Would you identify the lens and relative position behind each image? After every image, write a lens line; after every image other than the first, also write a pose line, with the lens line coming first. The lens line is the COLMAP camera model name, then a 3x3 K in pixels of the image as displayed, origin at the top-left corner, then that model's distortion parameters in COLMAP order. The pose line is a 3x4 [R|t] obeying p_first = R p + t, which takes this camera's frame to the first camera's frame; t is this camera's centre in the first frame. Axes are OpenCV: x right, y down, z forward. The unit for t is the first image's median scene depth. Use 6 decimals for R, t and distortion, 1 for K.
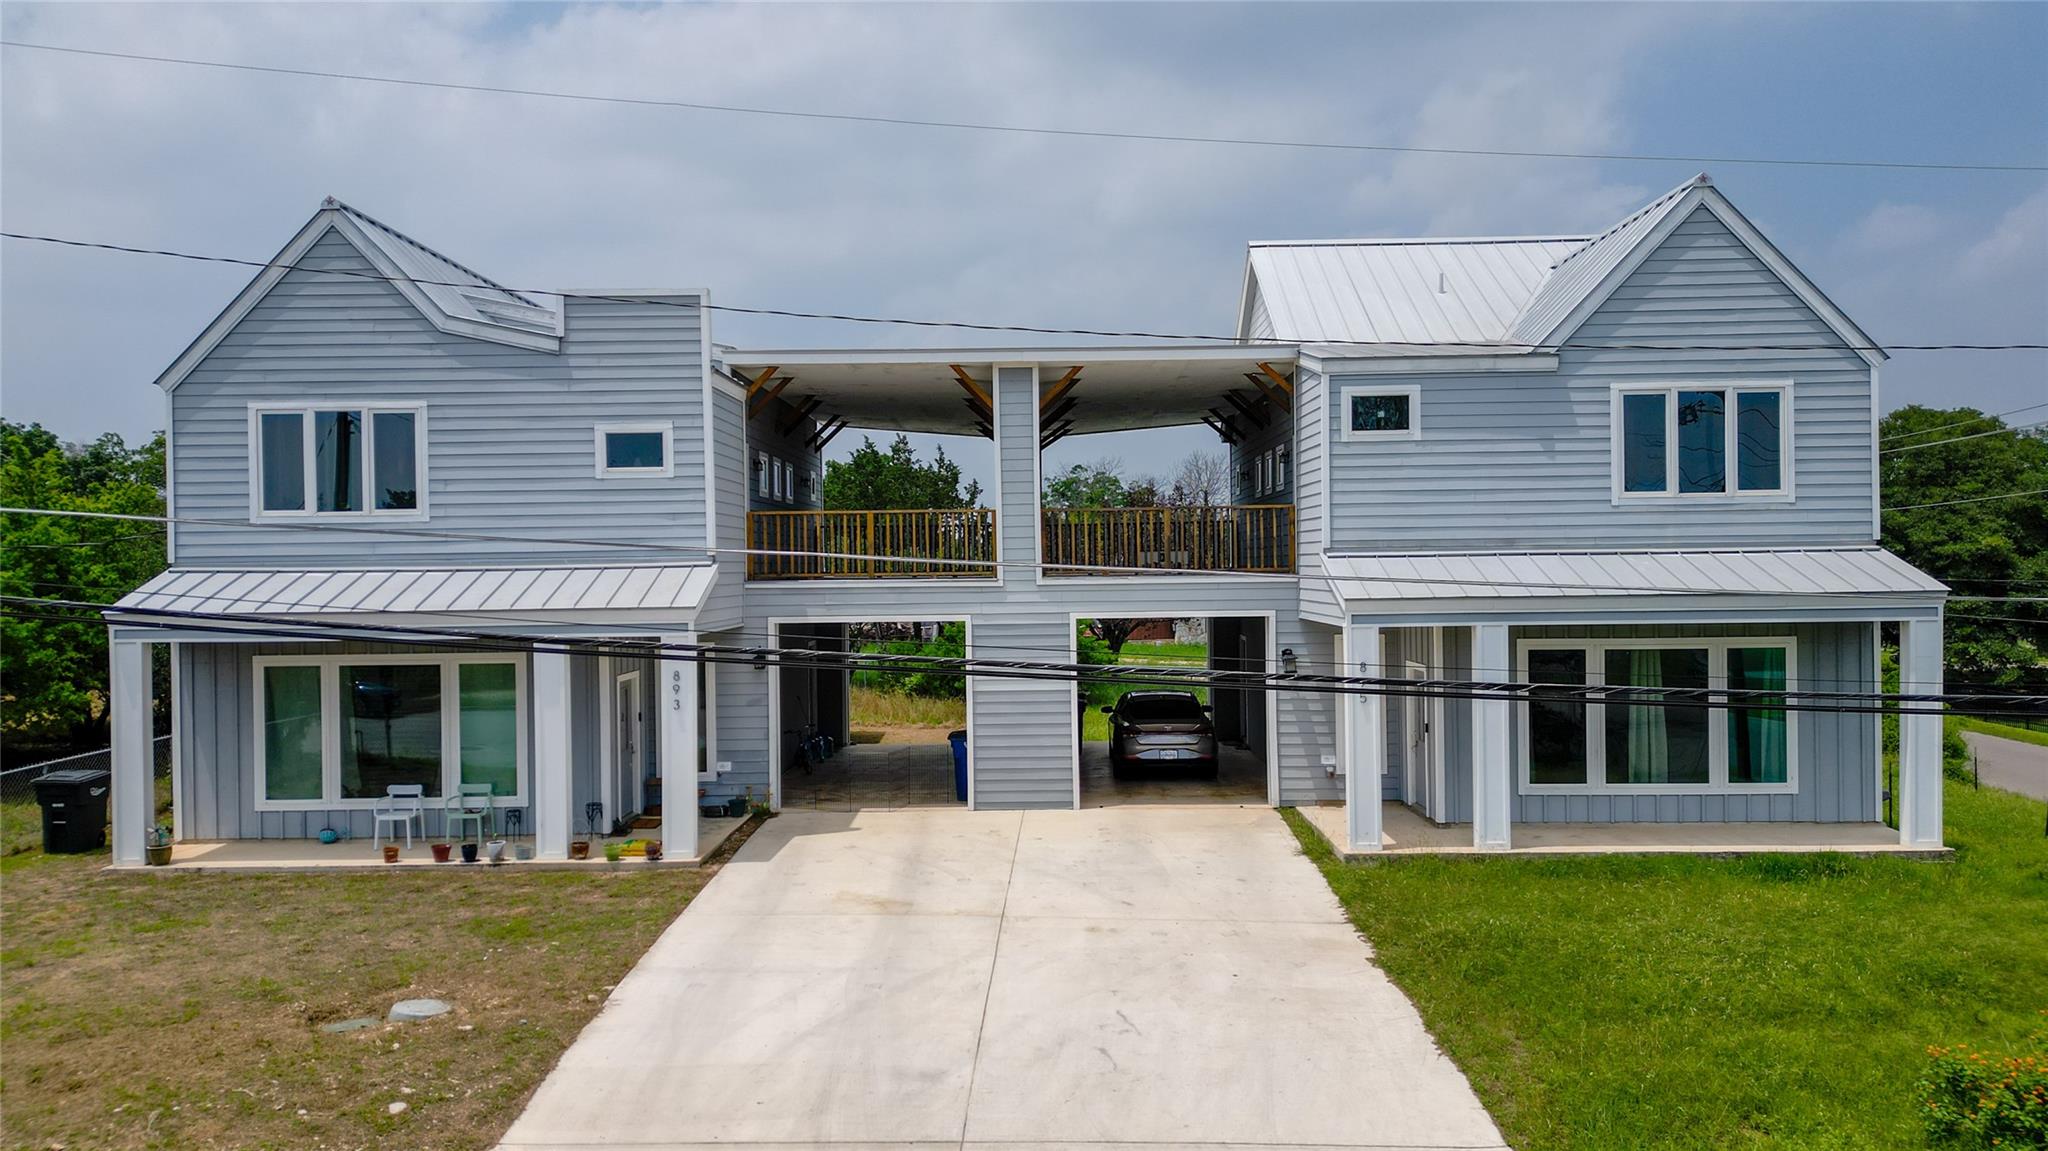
lens RADIAL K [[1420.1, 0, 1015.3], [0, 1420.1, 583.4], [0, 0, 1]] dist [0.060092, -0.046725]
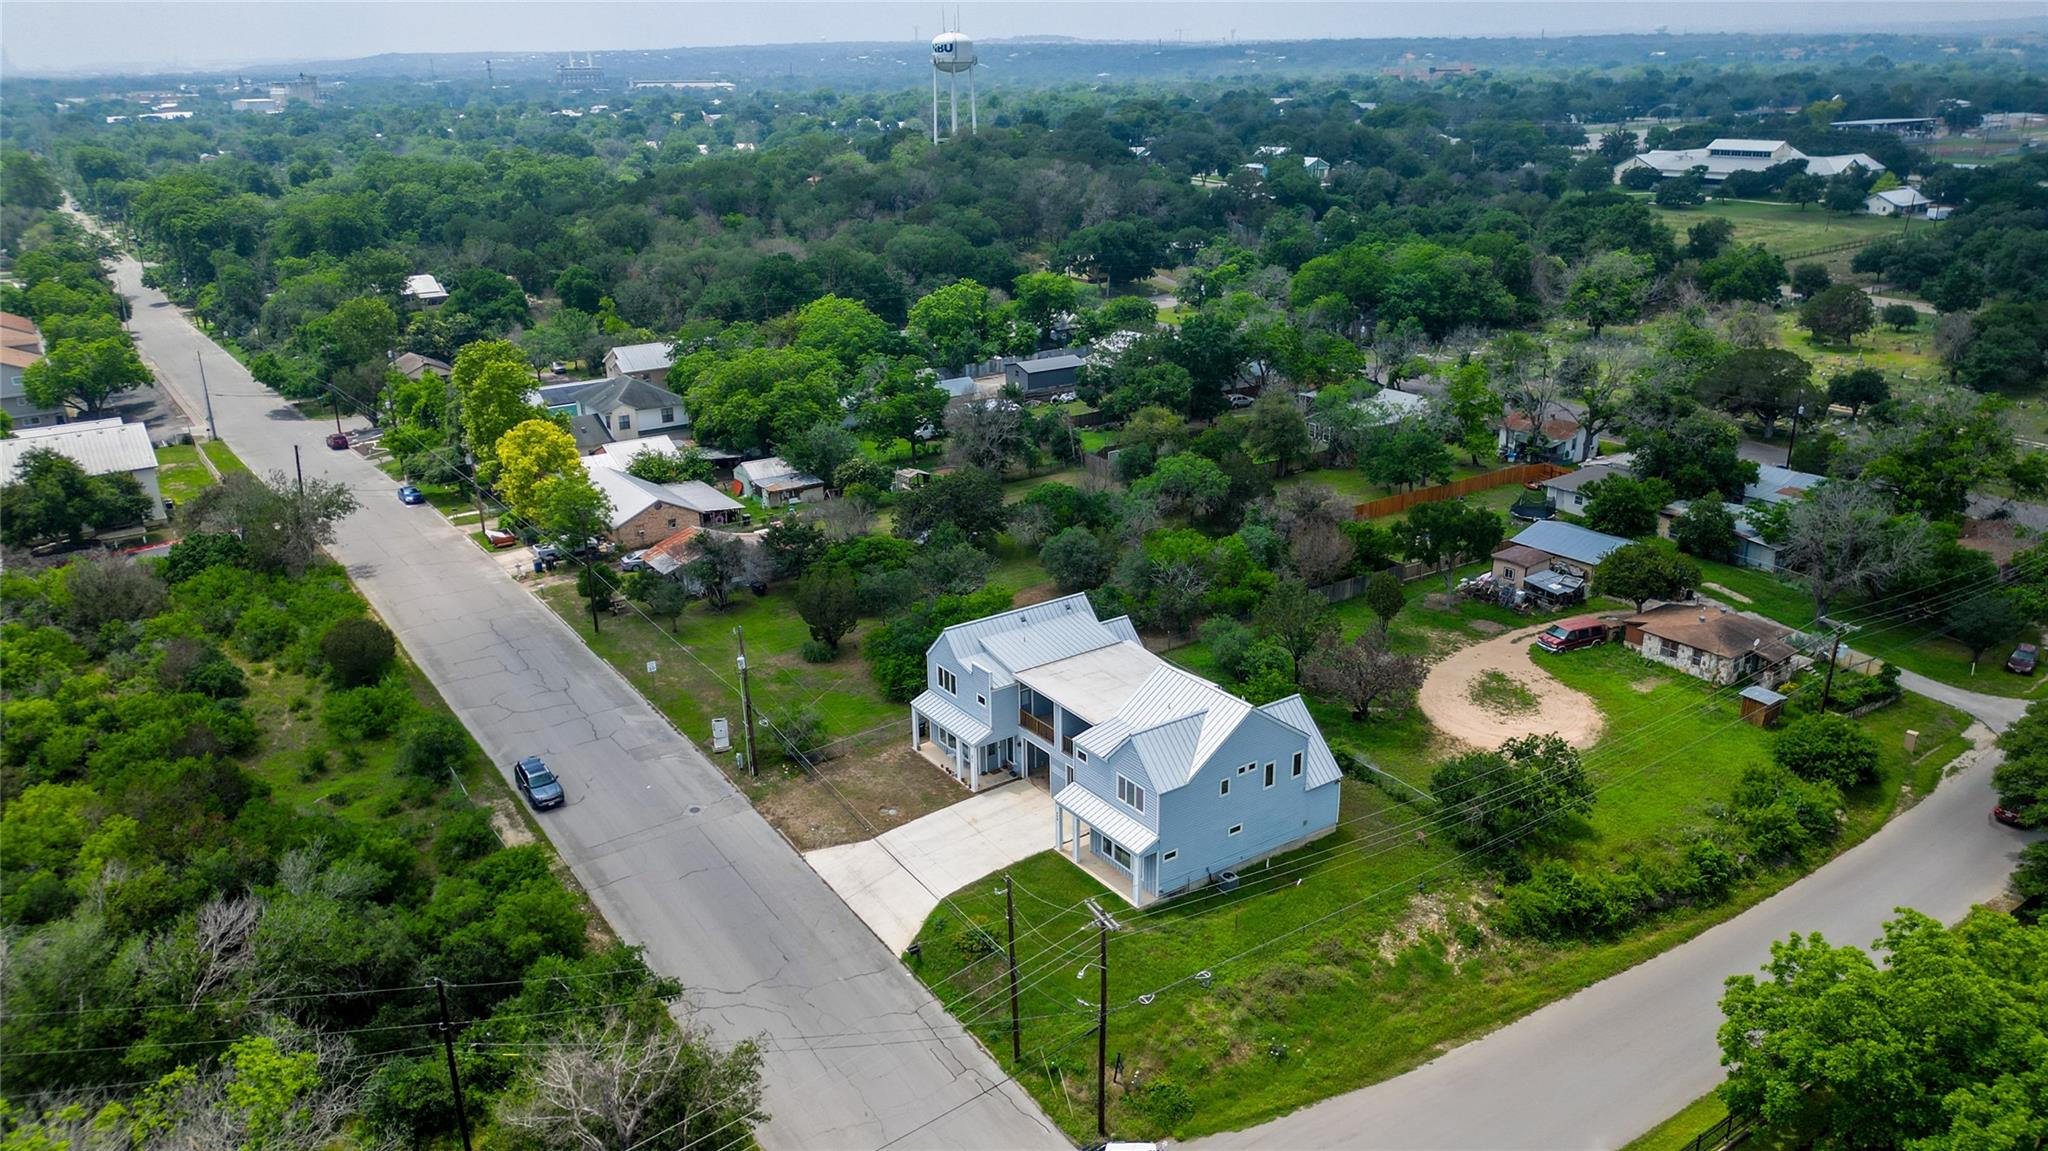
lens RADIAL K [[1420.1, 0, 1027.0], [0, 1420.1, 573.6], [0, 0, 1]] dist [0.060092, -0.046725]
pose [[0.590403, 0.275290, -0.758709, 3.118631], [-0.004274, 0.941087, 0.338138, -1.995176], [0.807097, -0.196395, 0.556797, -1.299991]]
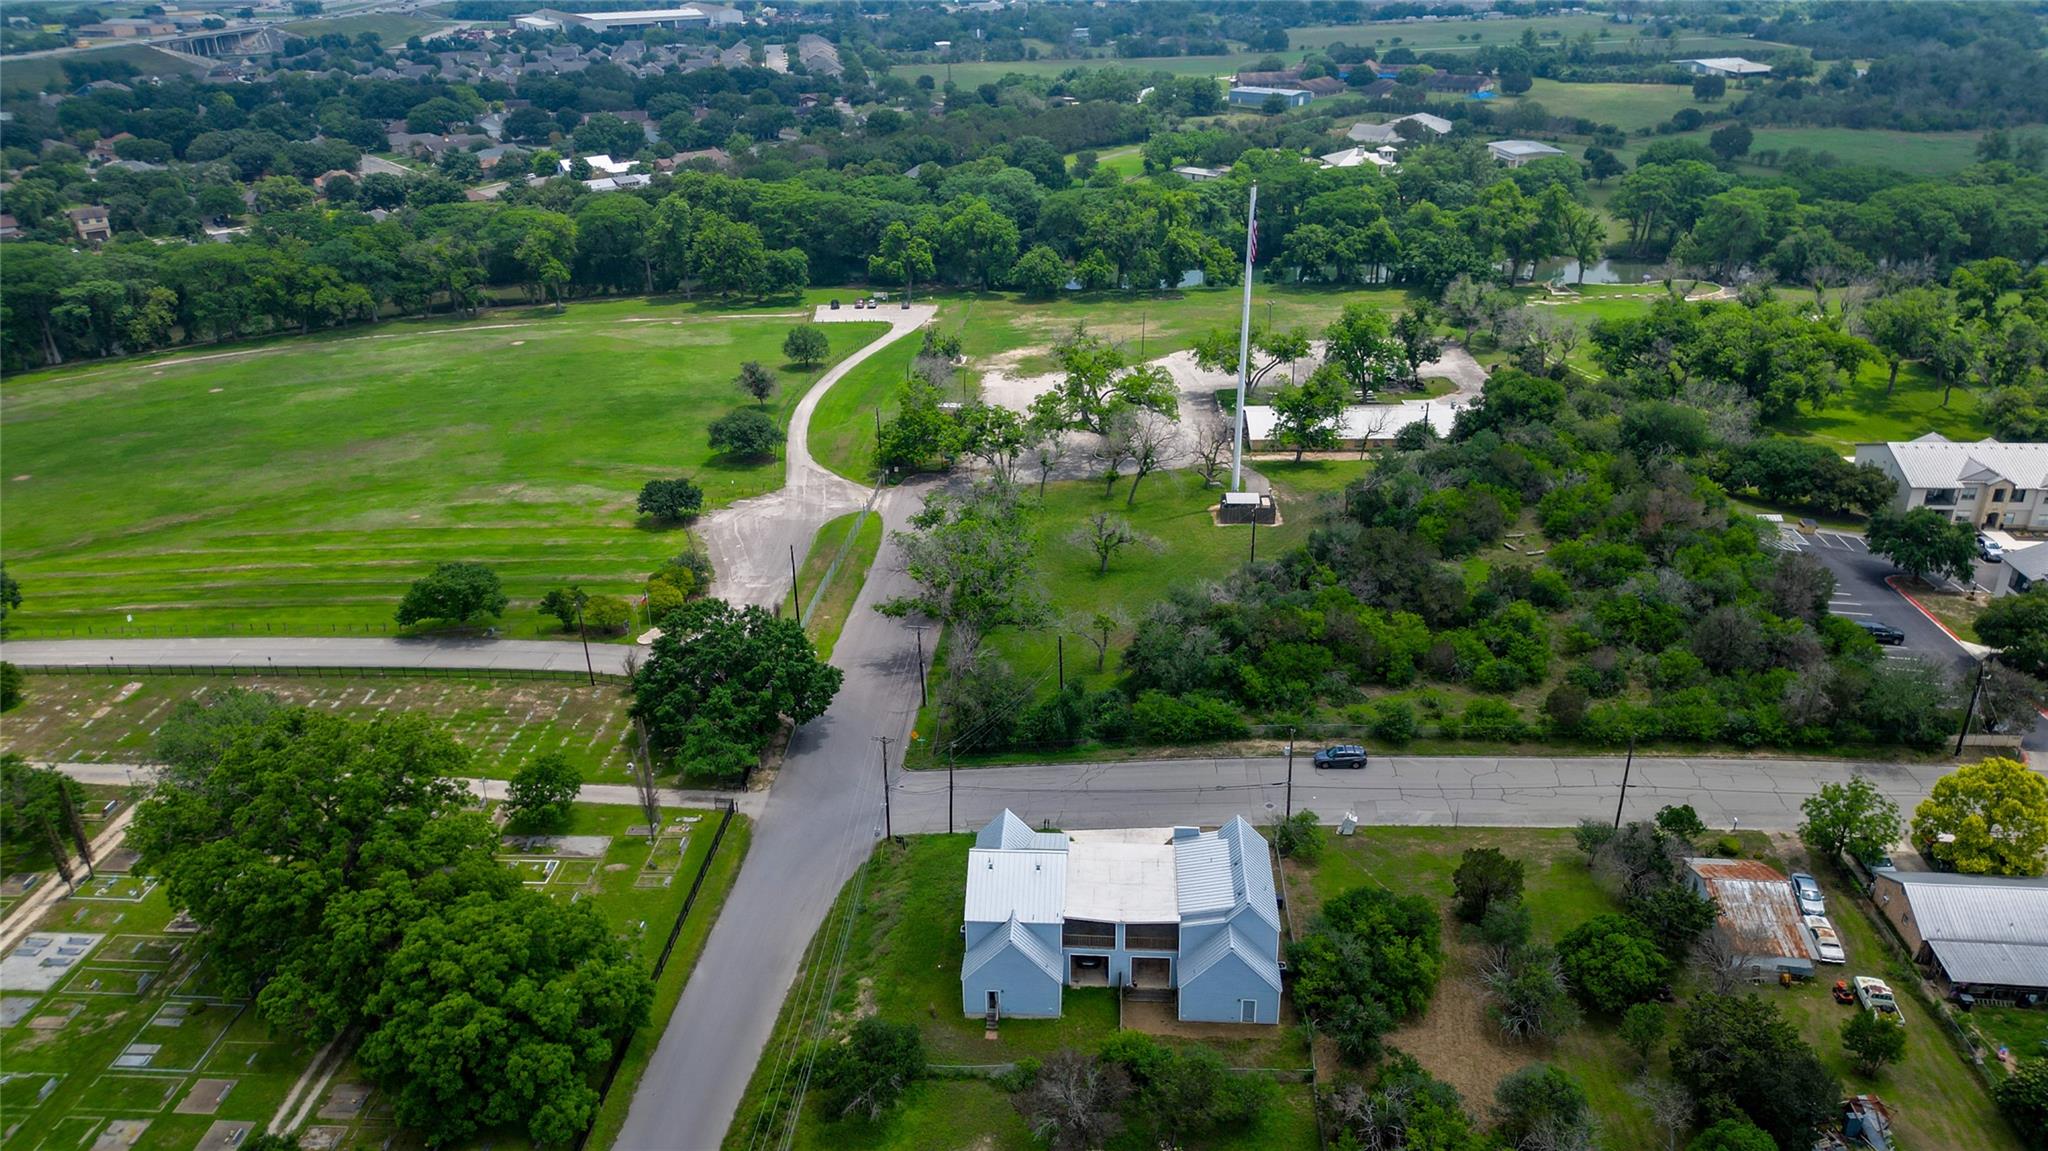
lens RADIAL K [[1420.1, 0, 1015.4], [0, 1420.1, 579.8], [0, 0, 1]] dist [0.060092, -0.046725]
pose [[-0.998607, 0.008424, 0.052094, 0.160336], [0.029776, 0.904956, 0.424463, -3.616089], [-0.043567, 0.425423, -0.903946, 5.843363]]
